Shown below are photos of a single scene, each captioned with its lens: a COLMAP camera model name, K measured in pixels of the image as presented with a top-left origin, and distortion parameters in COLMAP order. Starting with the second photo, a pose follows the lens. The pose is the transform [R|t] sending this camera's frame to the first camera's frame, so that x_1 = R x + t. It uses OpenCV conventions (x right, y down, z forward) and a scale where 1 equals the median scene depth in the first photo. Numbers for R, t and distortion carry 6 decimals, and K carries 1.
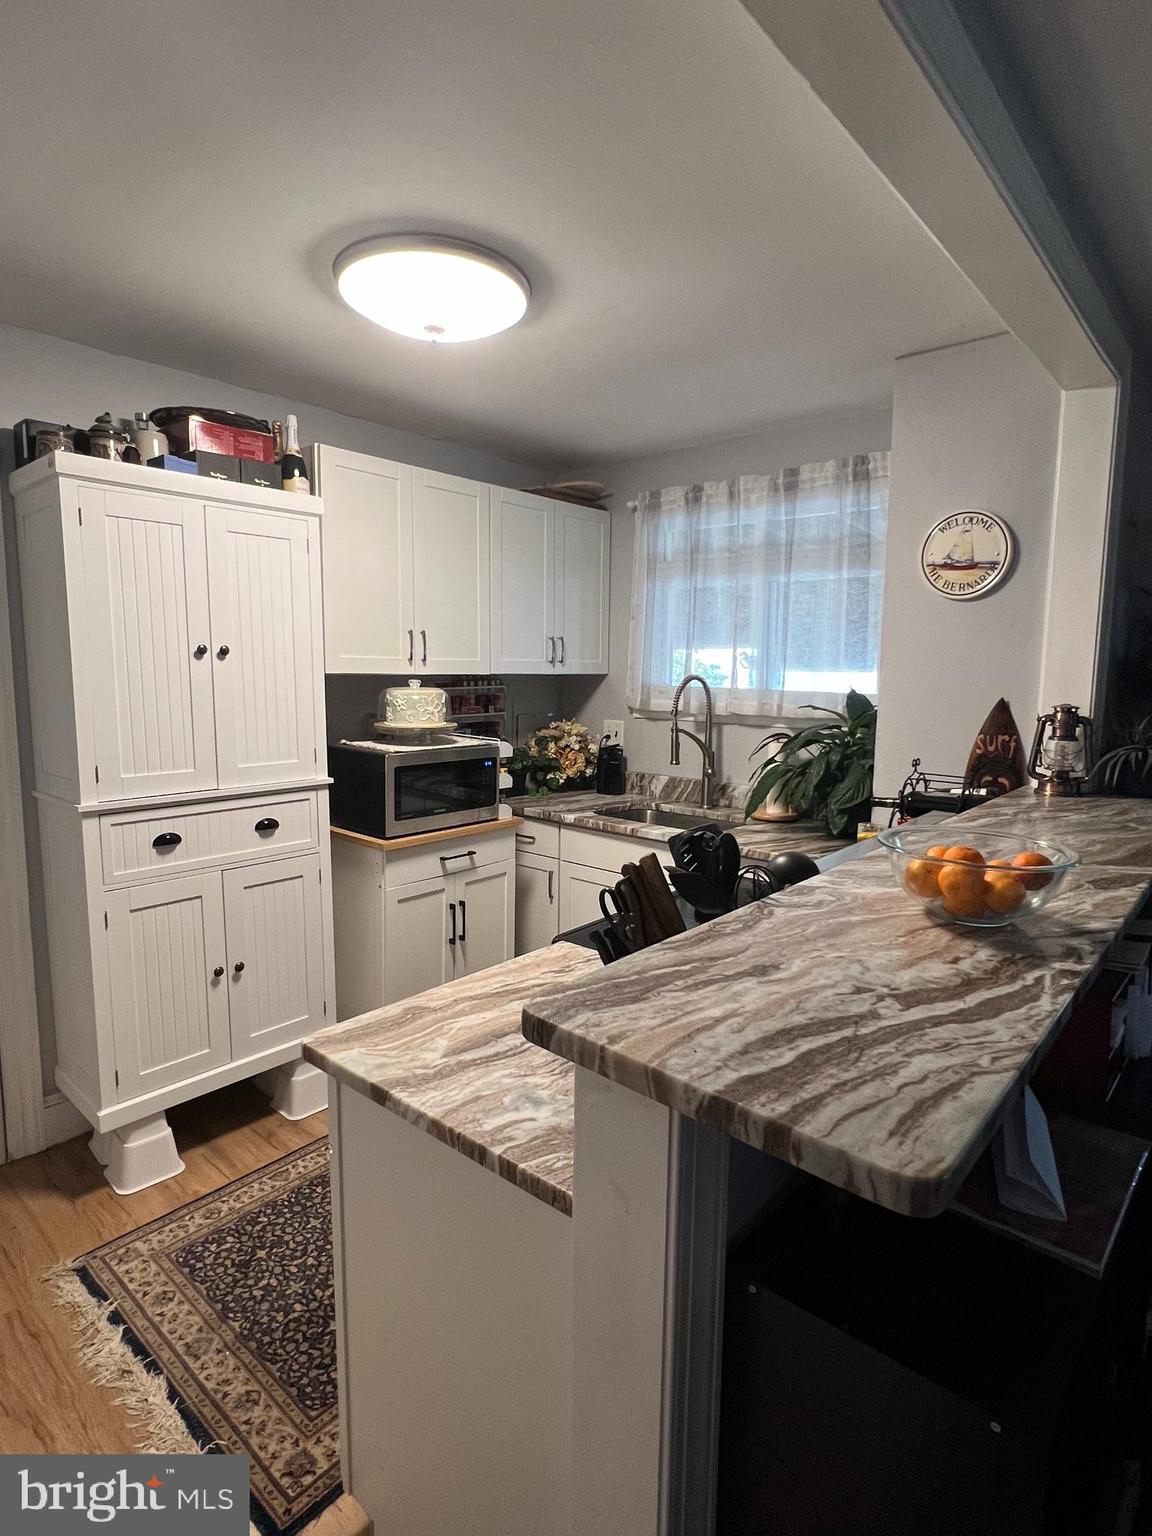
lens RADIAL K [[814.1, 0, 576.0], [0, 814.1, 768.0], [0, 0, 1]] dist [-0.000201, -0.000057]
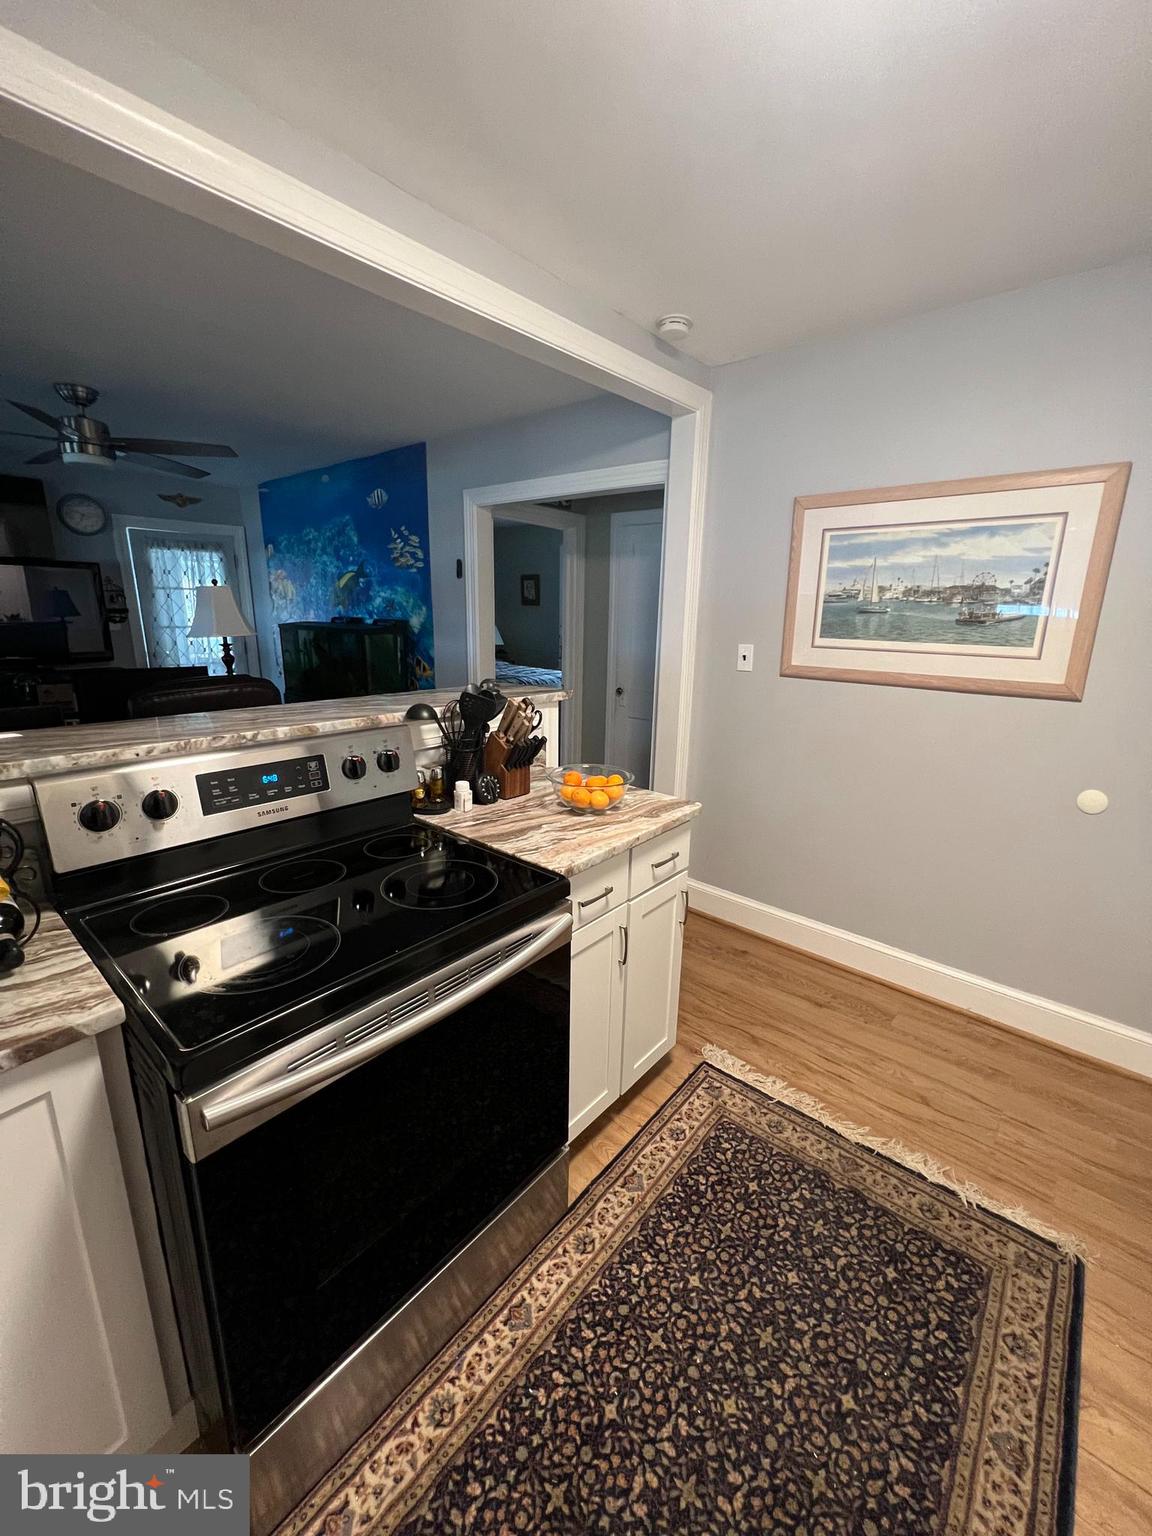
lens RADIAL K [[621.7, 0, 576.0], [0, 621.7, 768.0], [0, 0, 1]] dist [-0.000573, -0.000063]
pose [[-0.999657, -0.021172, -0.015406, -0.026094], [-0.025370, 0.928729, 0.369891, -0.217102], [0.006477, 0.370155, -0.928948, 1.935454]]
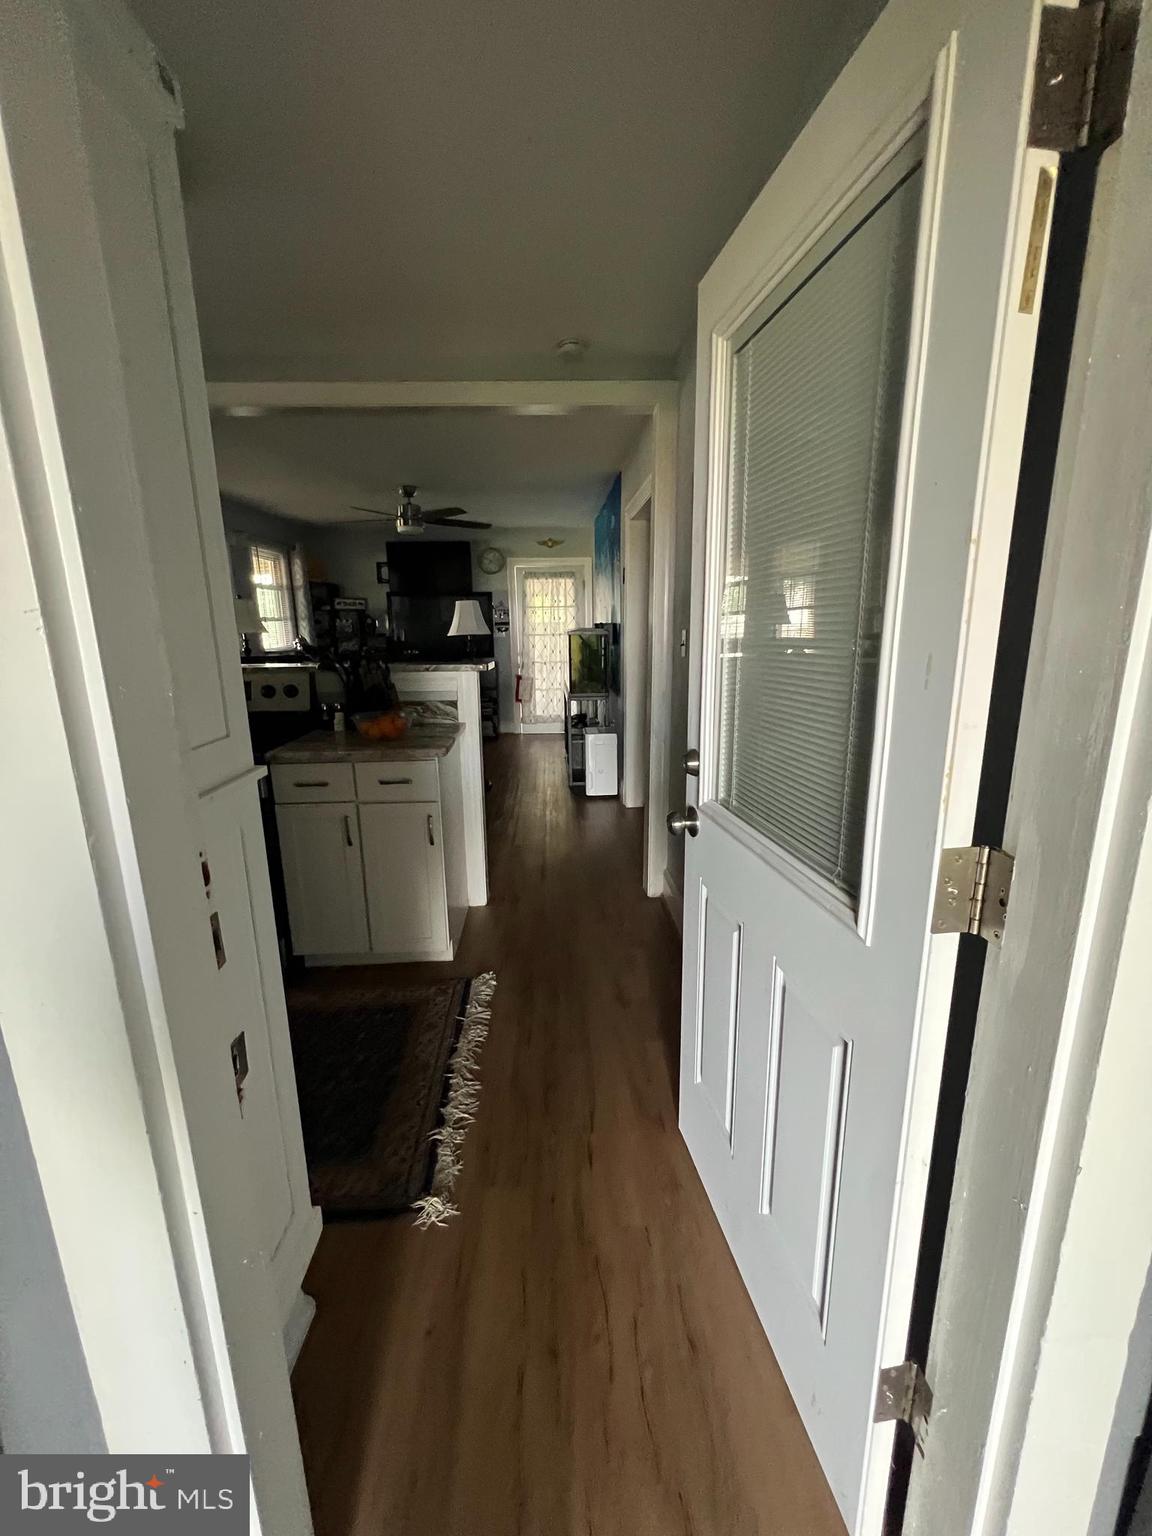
lens RADIAL K [[619.5, 0, 580.2], [0, 619.5, 764.9], [0, 0, 1]] dist [-0.000478, 0.000136]
pose [[-0.700037, -0.147688, 0.698668, -1.497394], [0.100877, 0.948117, 0.301493, -0.067125], [-0.706946, 0.281536, -0.648818, 1.580593]]
